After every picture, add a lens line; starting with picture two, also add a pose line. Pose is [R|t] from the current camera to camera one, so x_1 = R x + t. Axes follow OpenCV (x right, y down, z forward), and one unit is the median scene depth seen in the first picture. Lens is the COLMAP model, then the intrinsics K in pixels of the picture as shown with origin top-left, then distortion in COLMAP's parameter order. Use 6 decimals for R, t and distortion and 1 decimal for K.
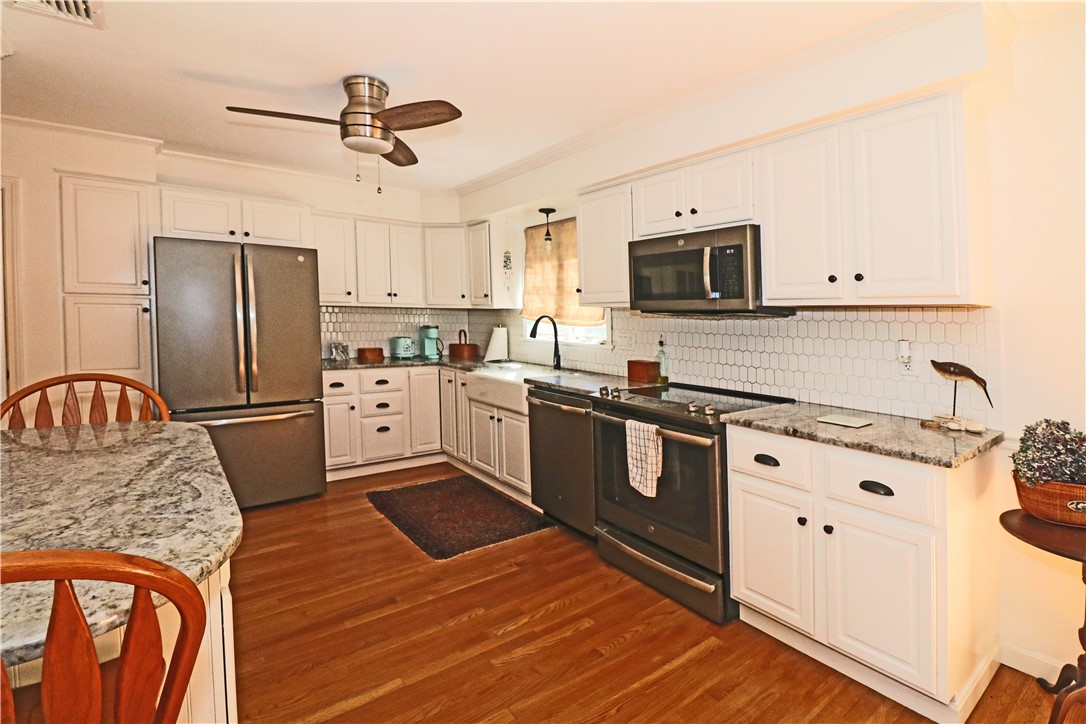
lens RADIAL K [[501.5, 0, 542.5], [0, 501.5, 324.4], [0, 0, 1]] dist [-0.003182, -0.005725]
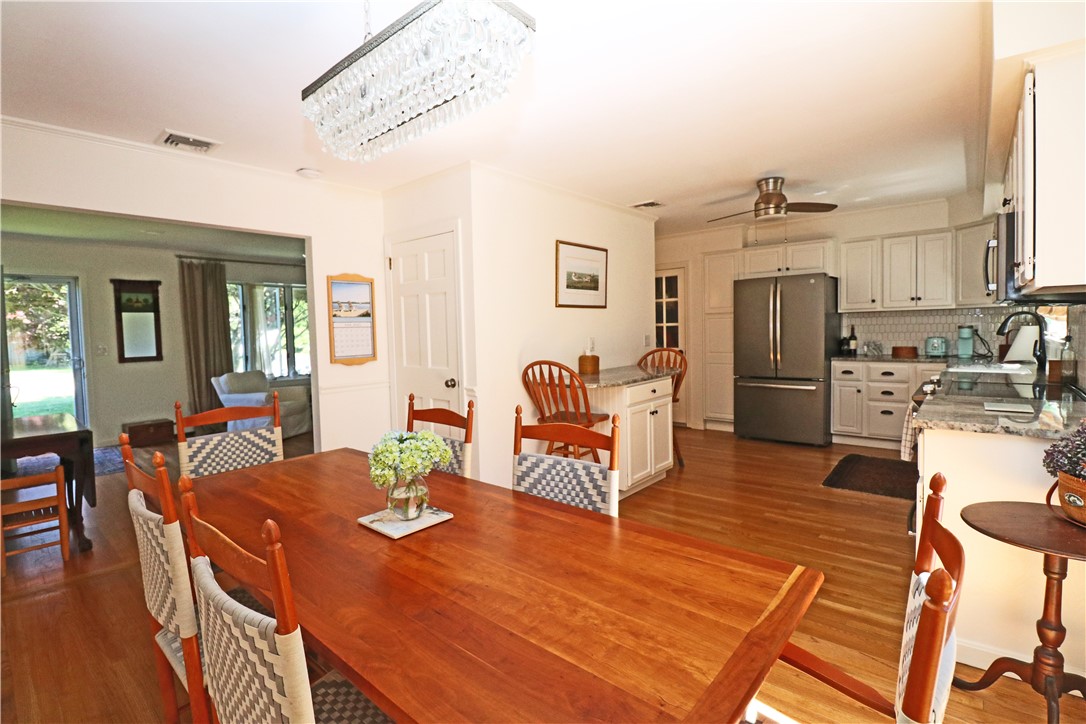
lens RADIAL K [[501.5, 0, 542.5], [0, 501.5, 363.1], [0, 0, 1]] dist [-0.003182, -0.005725]
pose [[0.210333, 0.032405, -0.977093, 0.826851], [0.014804, 0.999230, 0.036326, 0.042194], [0.977518, -0.022106, 0.209691, -0.070605]]
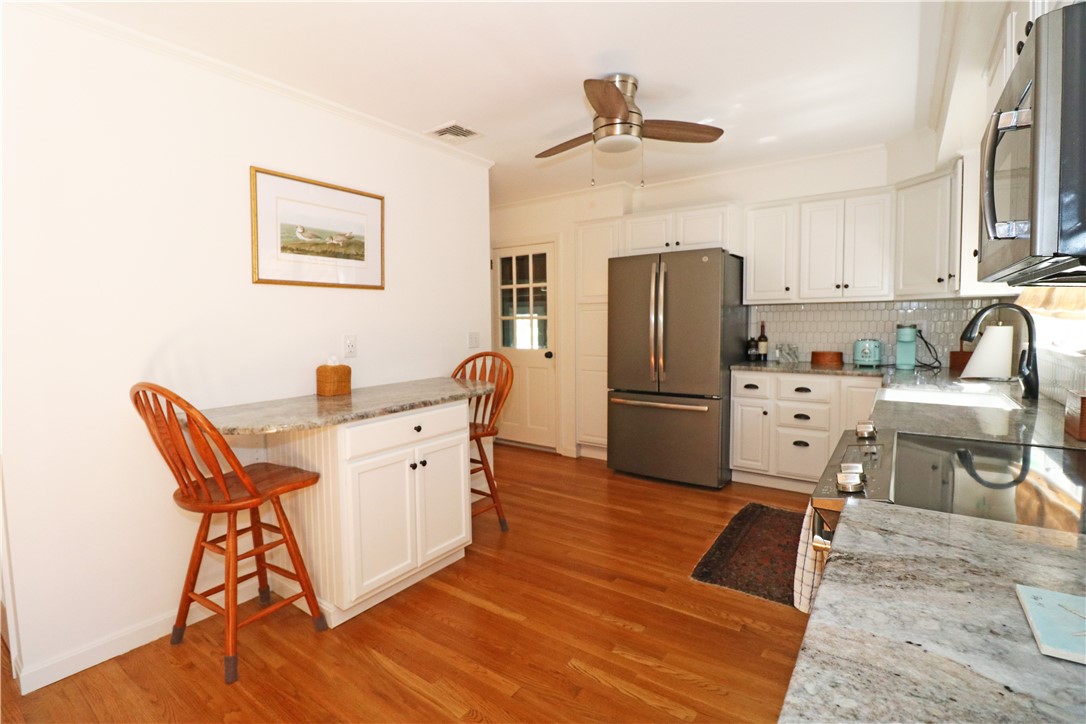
lens RADIAL K [[501.5, 0, 539.9], [0, 501.5, 368.0], [0, 0, 1]] dist [-0.003182, -0.005725]
pose [[0.298150, 0.056259, -0.952860, 0.446614], [0.004229, 0.998174, 0.060257, 0.029468], [0.954510, -0.021995, 0.297368, 0.382782]]
